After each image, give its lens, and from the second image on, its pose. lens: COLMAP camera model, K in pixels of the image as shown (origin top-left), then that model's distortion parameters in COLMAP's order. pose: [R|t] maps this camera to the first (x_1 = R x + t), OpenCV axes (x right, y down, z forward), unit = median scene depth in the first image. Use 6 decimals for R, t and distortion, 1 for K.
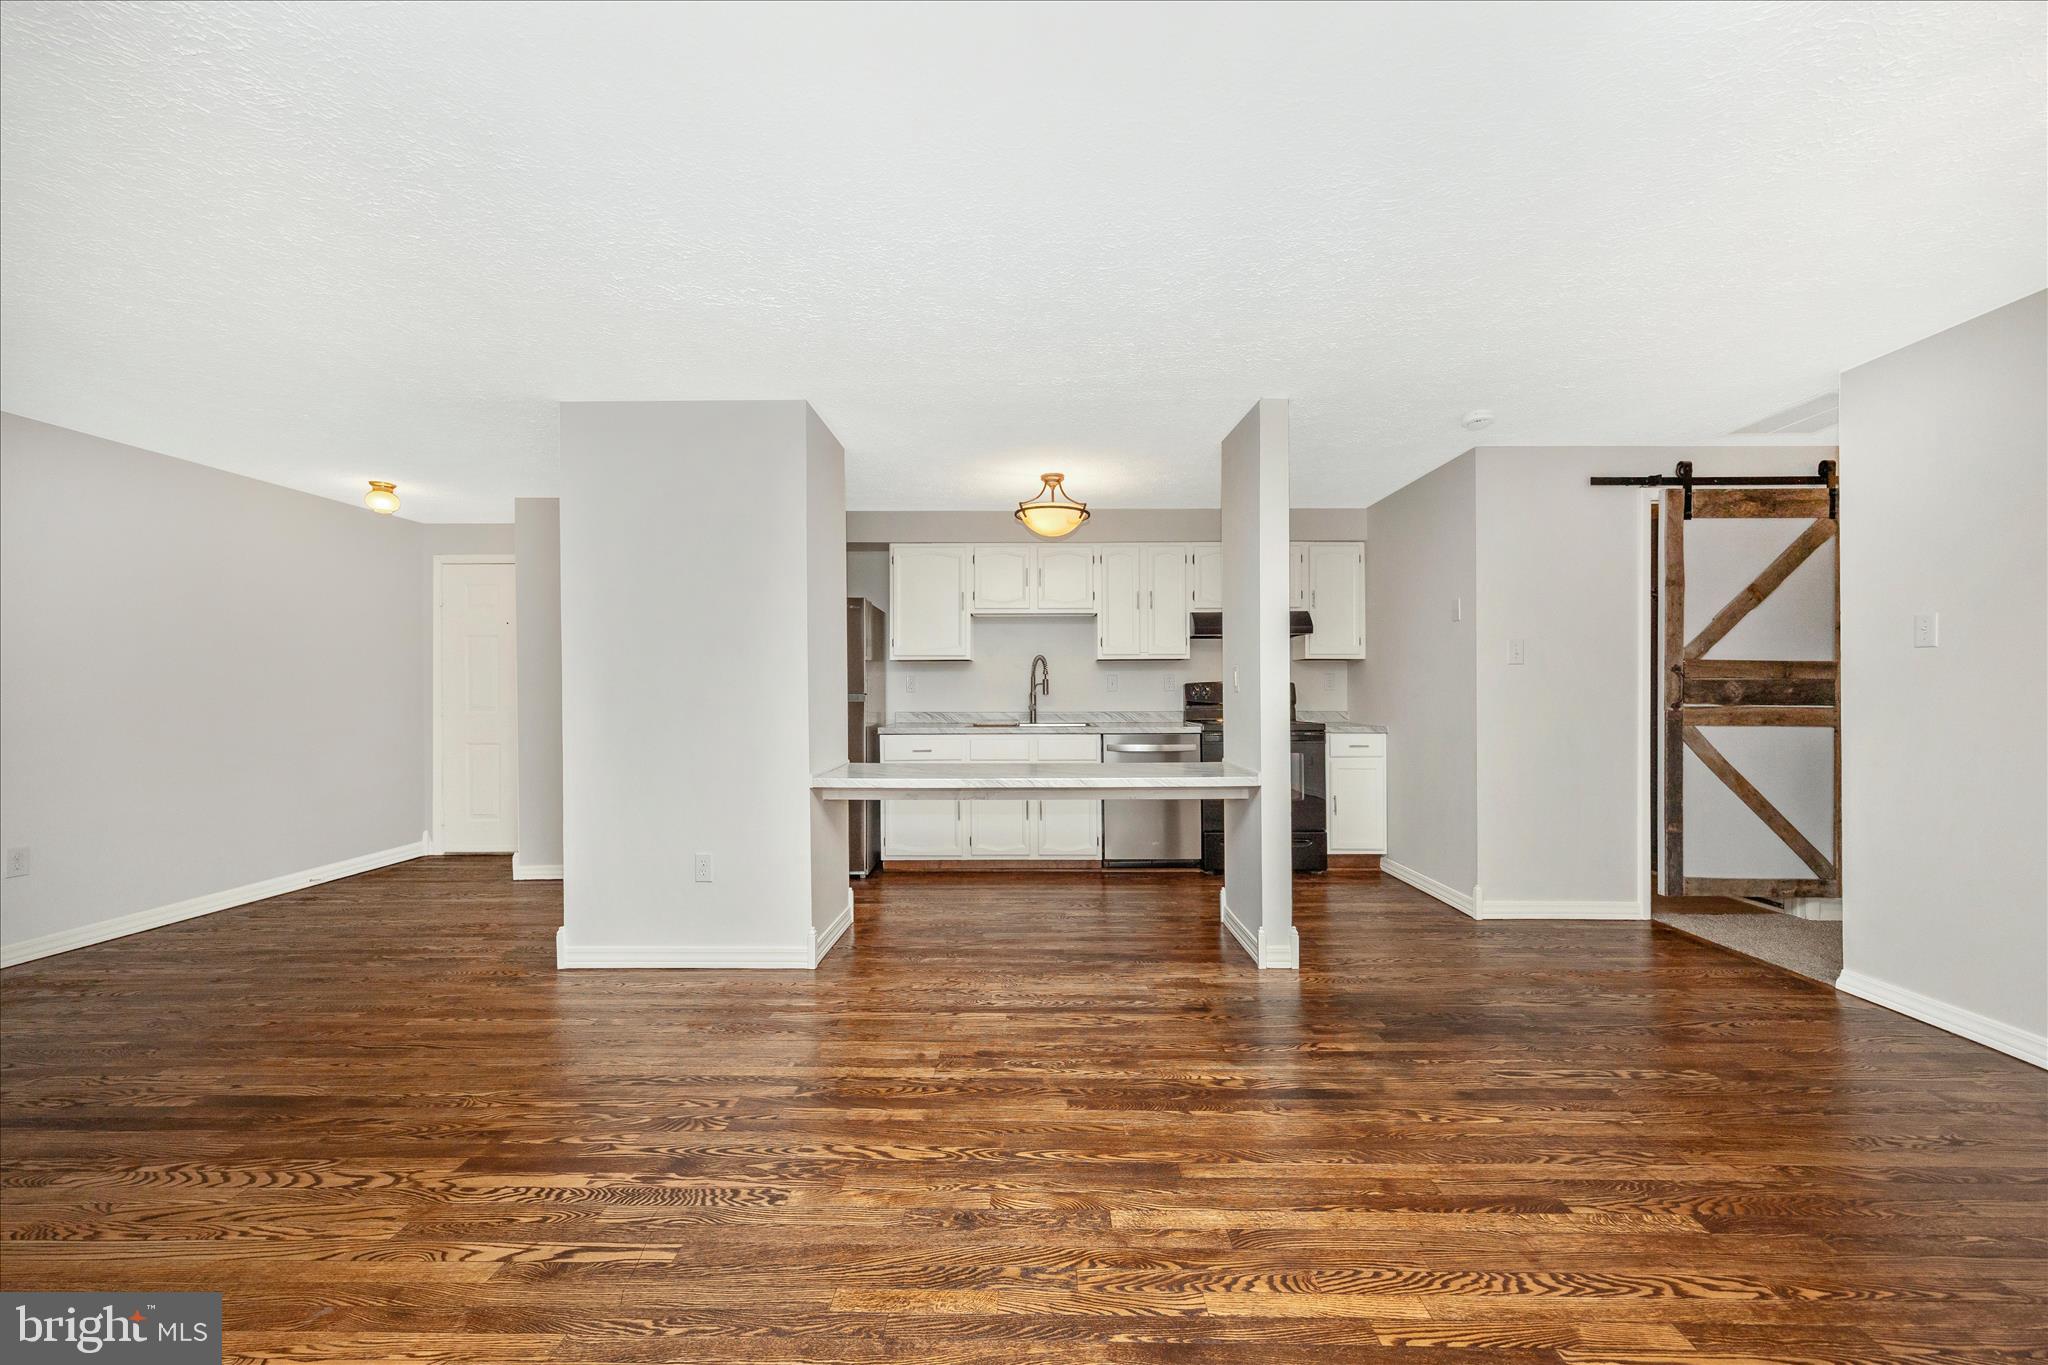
lens RADIAL K [[786.0, 0, 1024.0], [0, 786.0, 682.5], [0, 0, 1]] dist [0.000191, 0.000754]
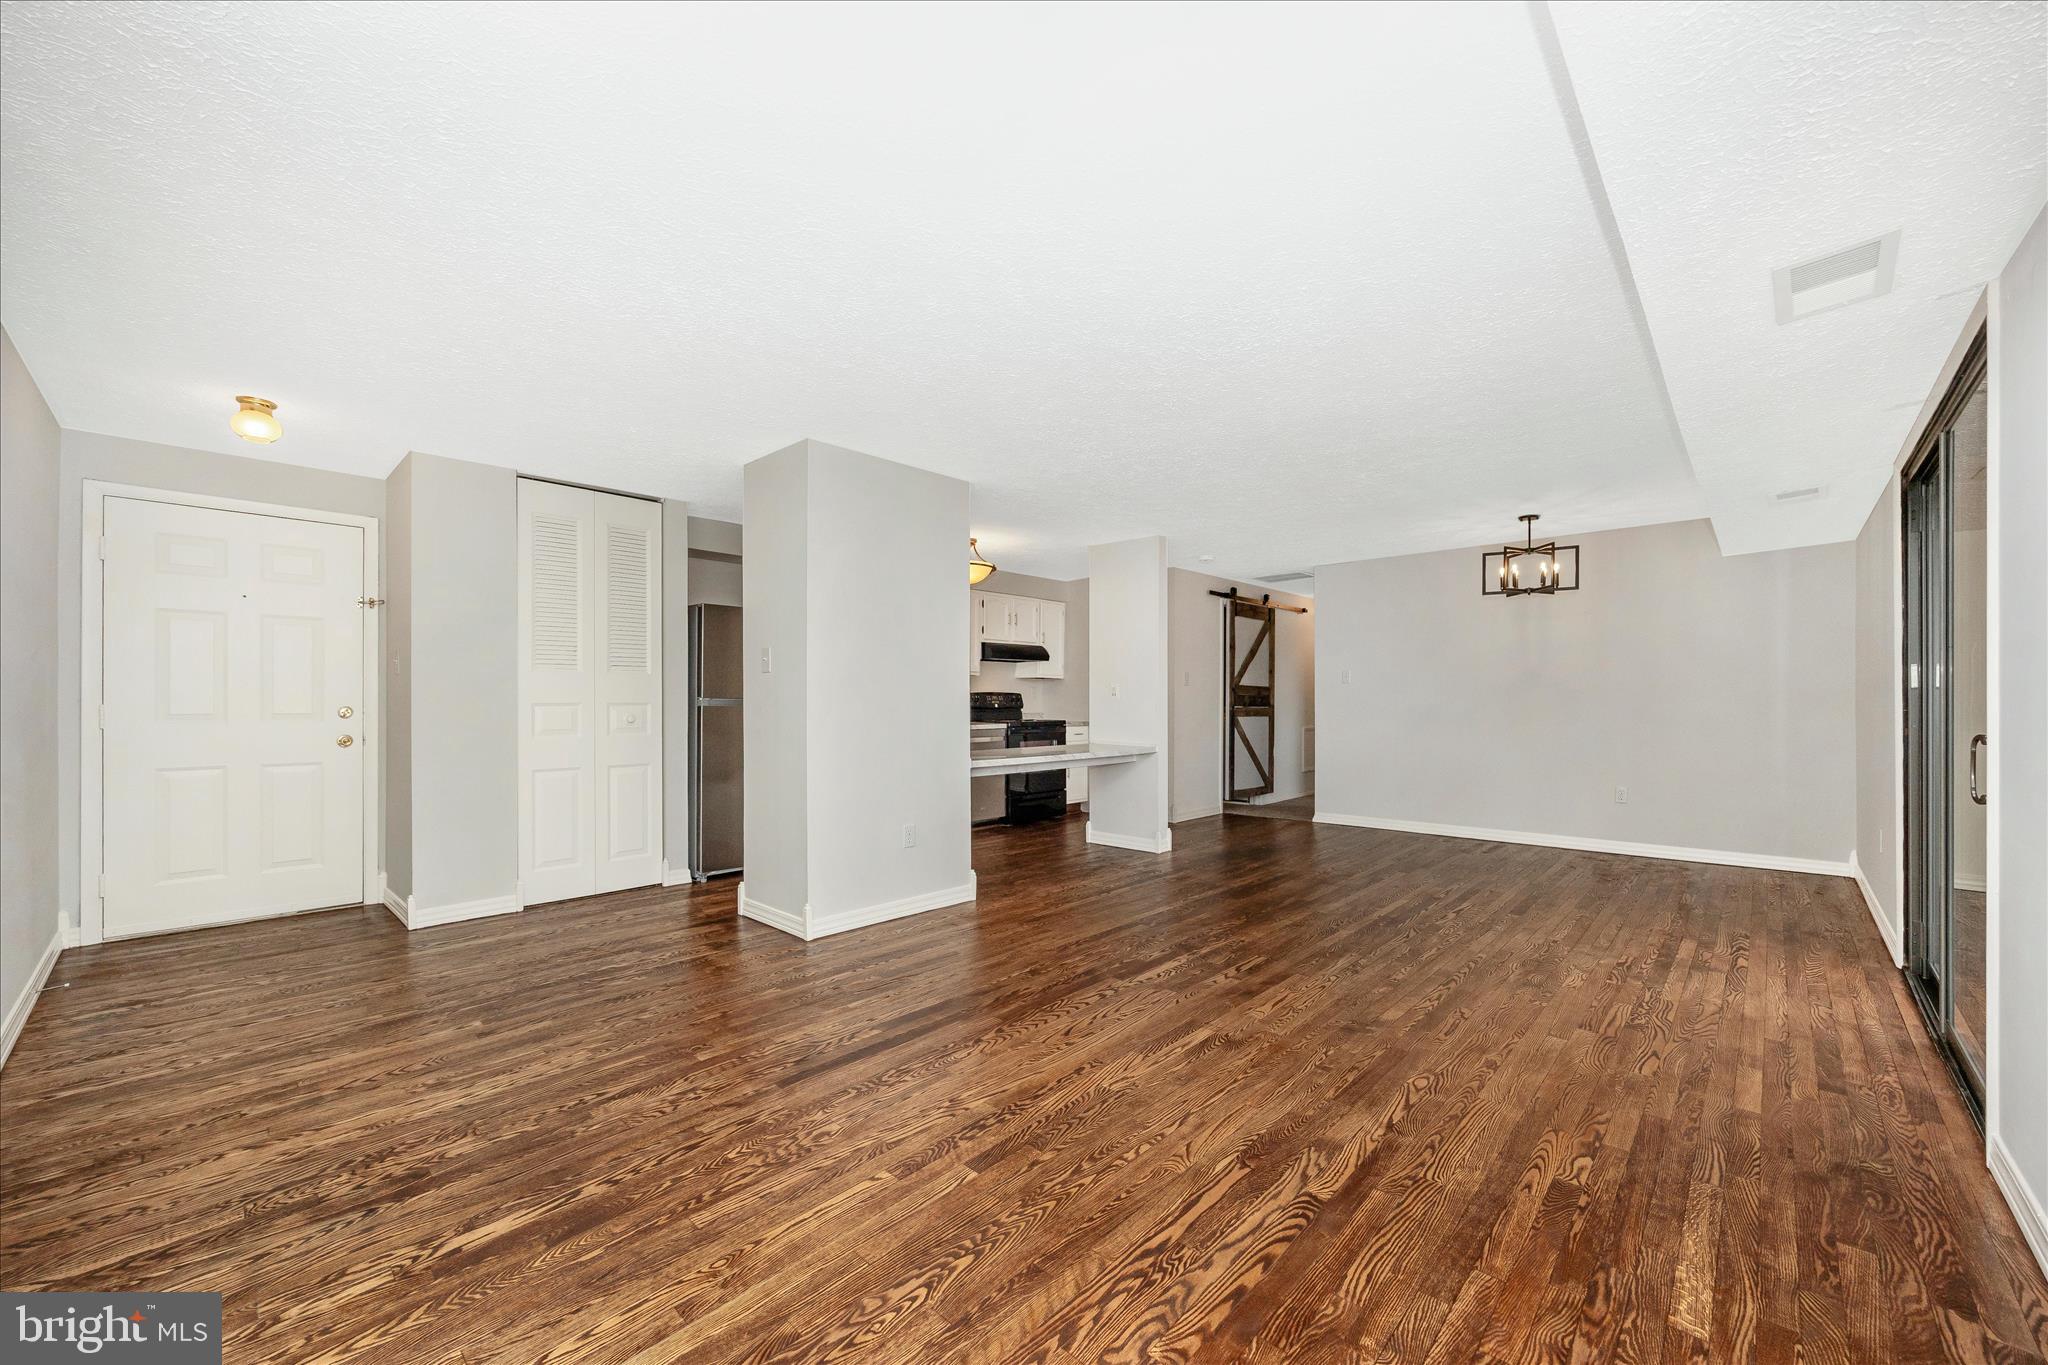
lens RADIAL K [[786.1, 0, 1024.9], [0, 786.1, 701.6], [0, 0, 1]] dist [-0.003111, -0.000038]
pose [[0.678763, 0.003695, 0.734348, -1.496294], [-0.013607, 0.999879, 0.007546, 0.009564], [-0.734231, -0.015114, 0.678731, 0.013591]]
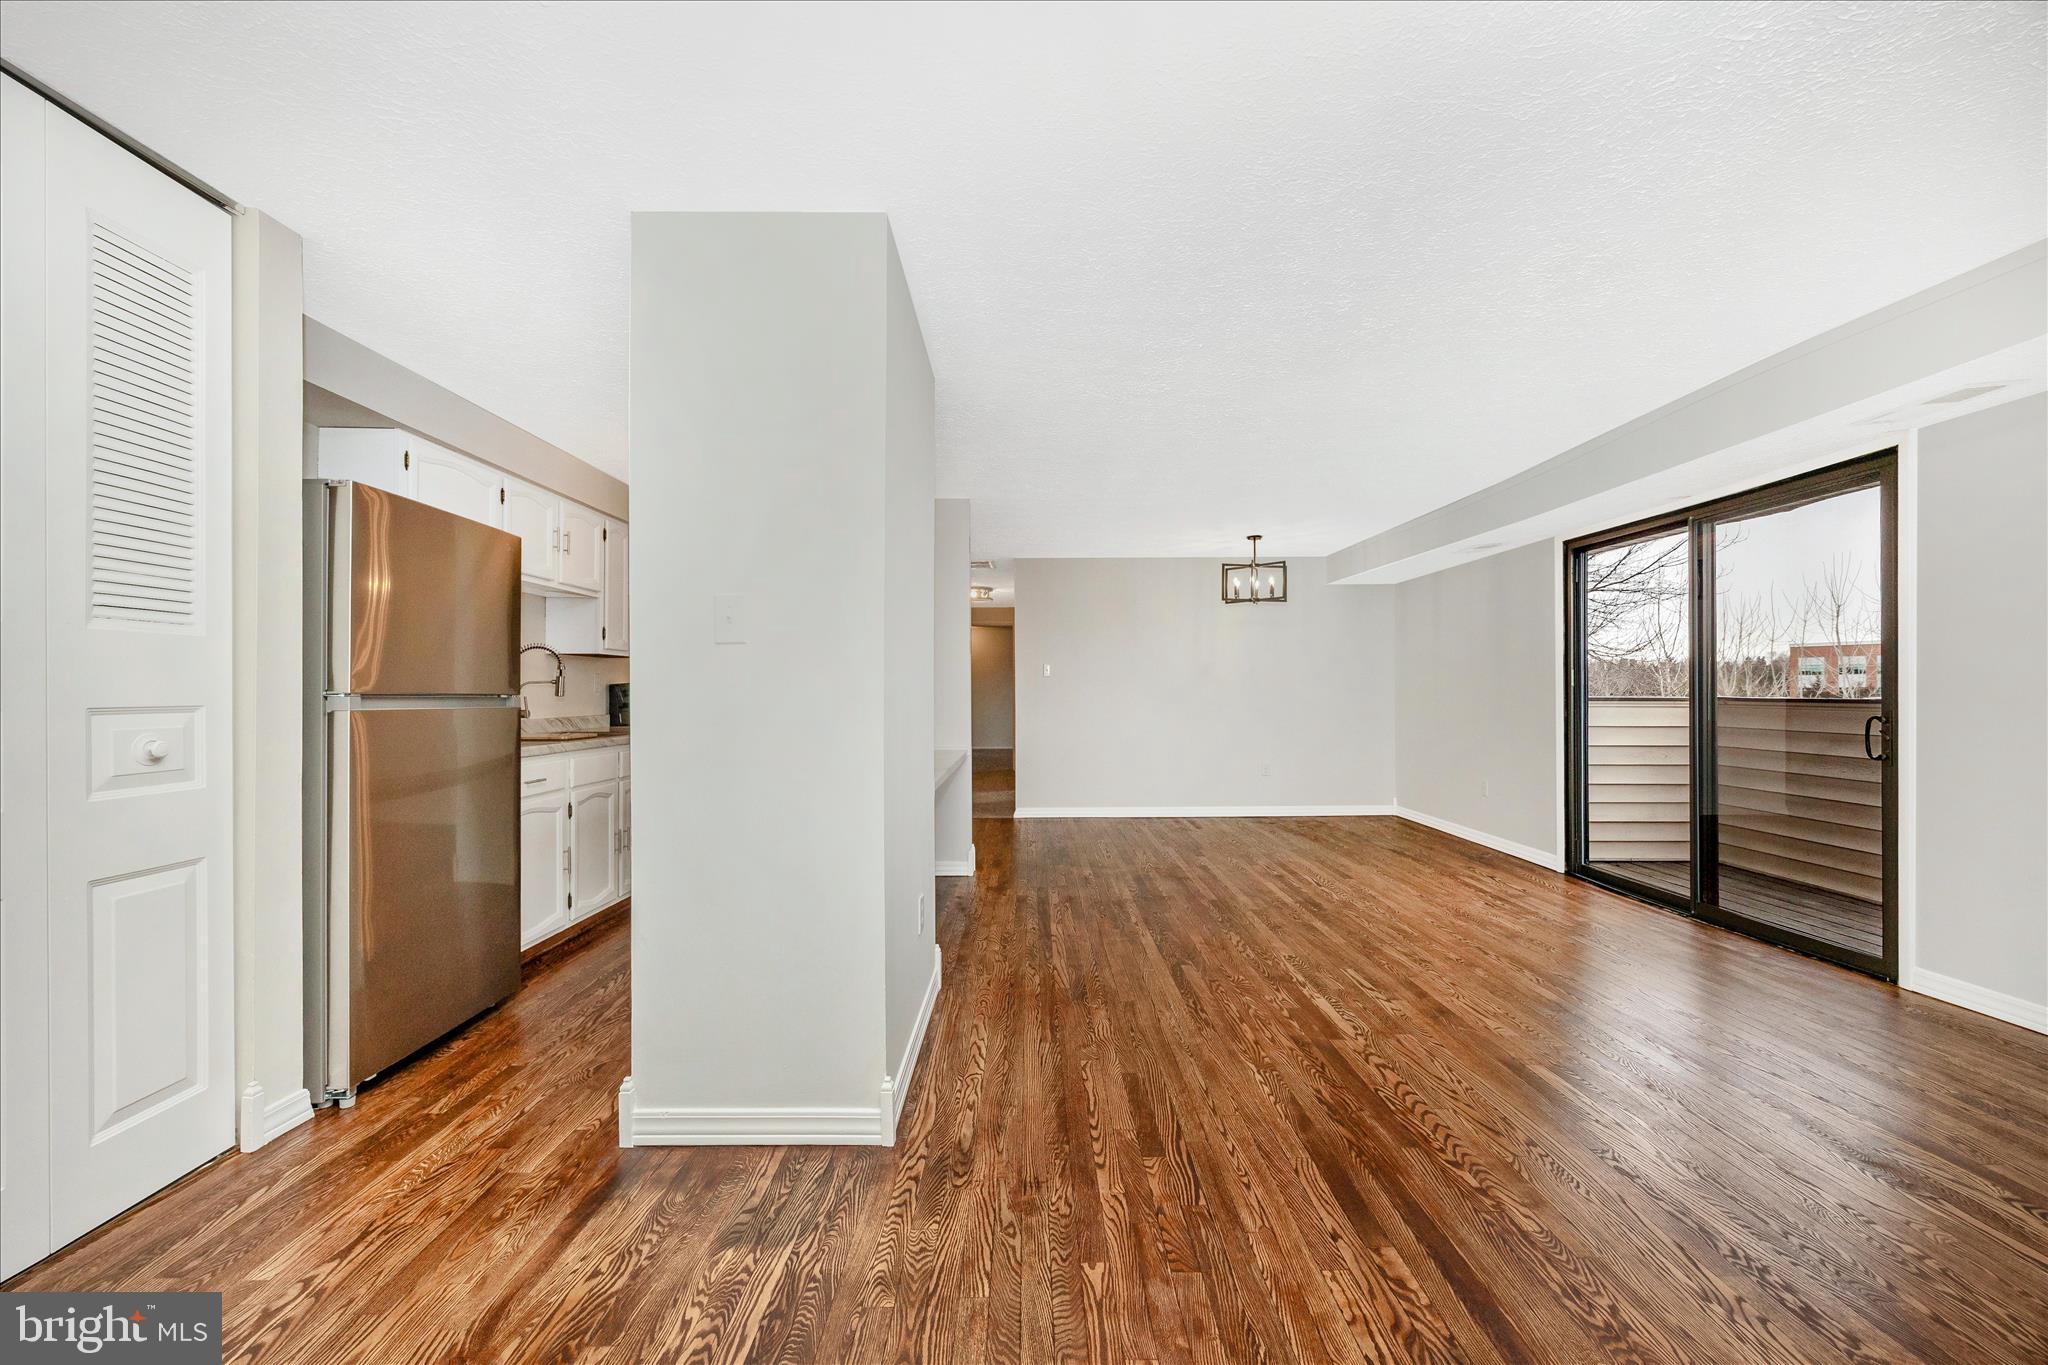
lens RADIAL K [[783.6, 0, 1026.8], [0, 783.6, 691.9], [0, 0, 1]] dist [-0.000108, -0.000555]
pose [[-0.013763, 0.006227, 0.999886, -1.483884], [-0.011349, 0.999915, -0.006383, 0.020729], [-0.999841, -0.011436, -0.013691, 1.122834]]
